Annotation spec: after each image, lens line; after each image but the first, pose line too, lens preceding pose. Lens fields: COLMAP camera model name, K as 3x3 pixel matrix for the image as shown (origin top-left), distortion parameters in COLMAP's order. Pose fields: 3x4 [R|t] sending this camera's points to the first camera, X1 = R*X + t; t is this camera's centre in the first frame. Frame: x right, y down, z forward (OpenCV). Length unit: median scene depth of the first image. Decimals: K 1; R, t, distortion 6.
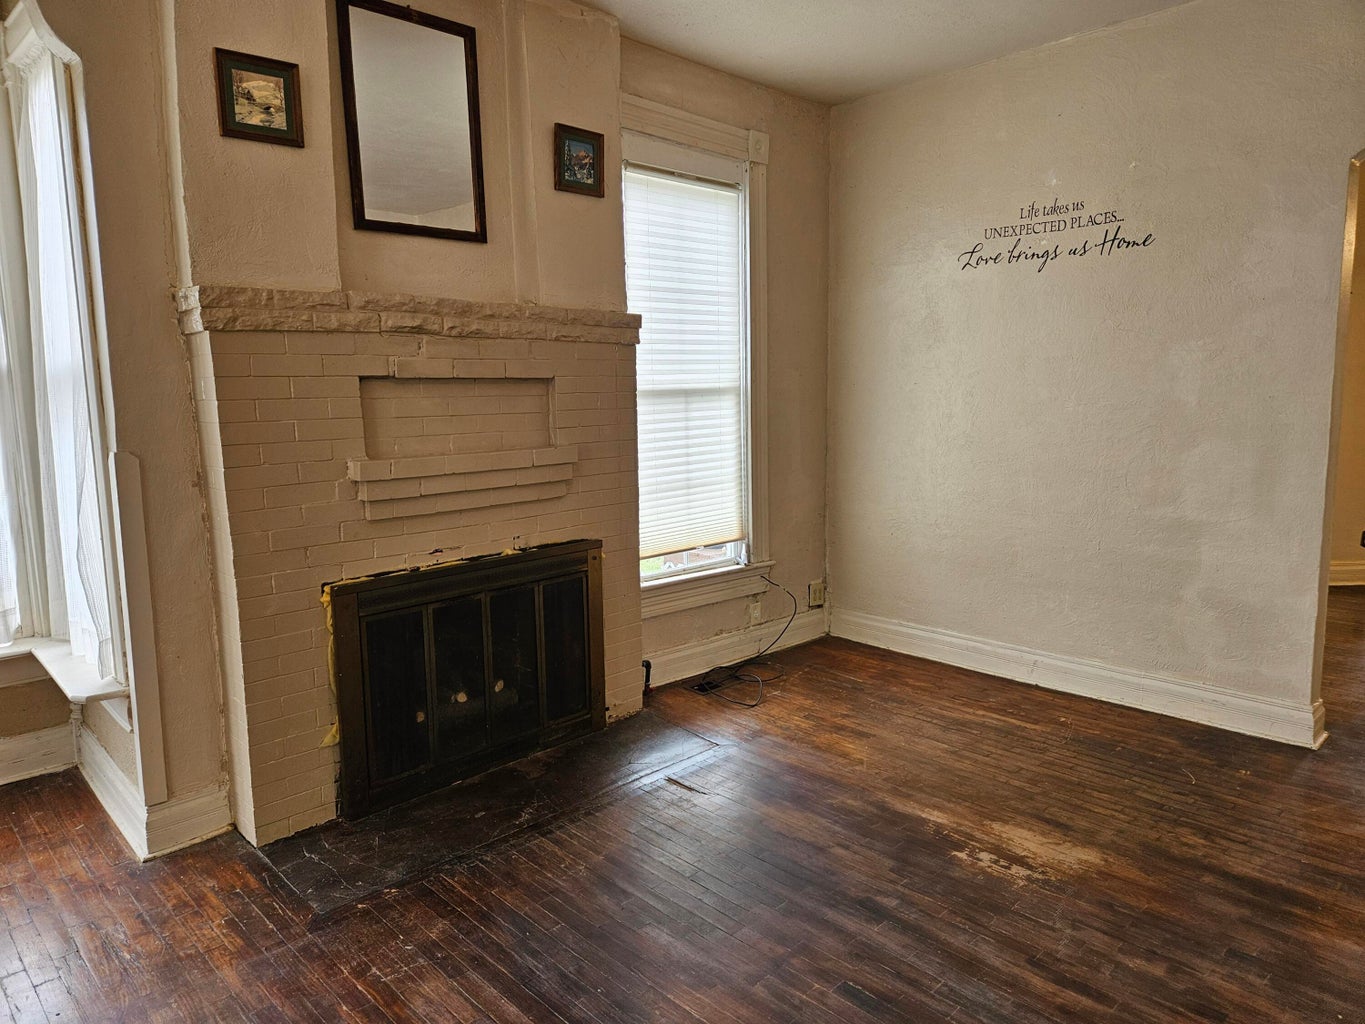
lens RADIAL K [[912.1, 0, 675.6], [0, 912.1, 508.3], [0, 0, 1]] dist [0.059073, -0.045216]
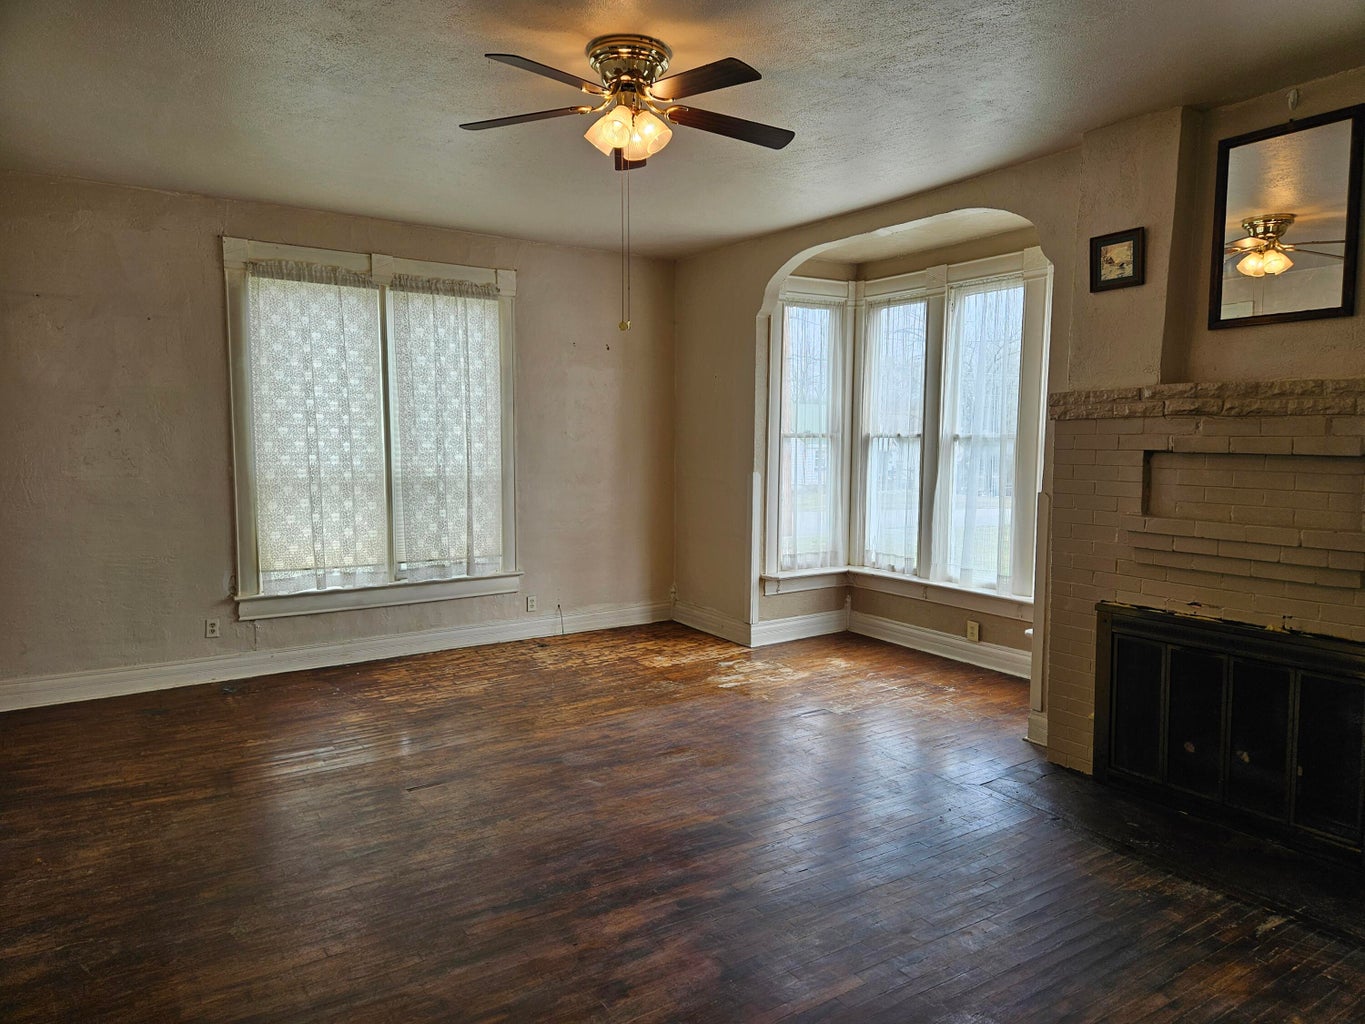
lens RADIAL K [[912.1, 0, 681.9], [0, 912.1, 508.7], [0, 0, 1]] dist [0.059073, -0.045216]
pose [[-0.203366, 0.088540, -0.975091, 0.972966], [-0.137411, 0.983465, 0.117959, -0.116699], [0.969412, 0.157977, -0.187837, 0.576552]]
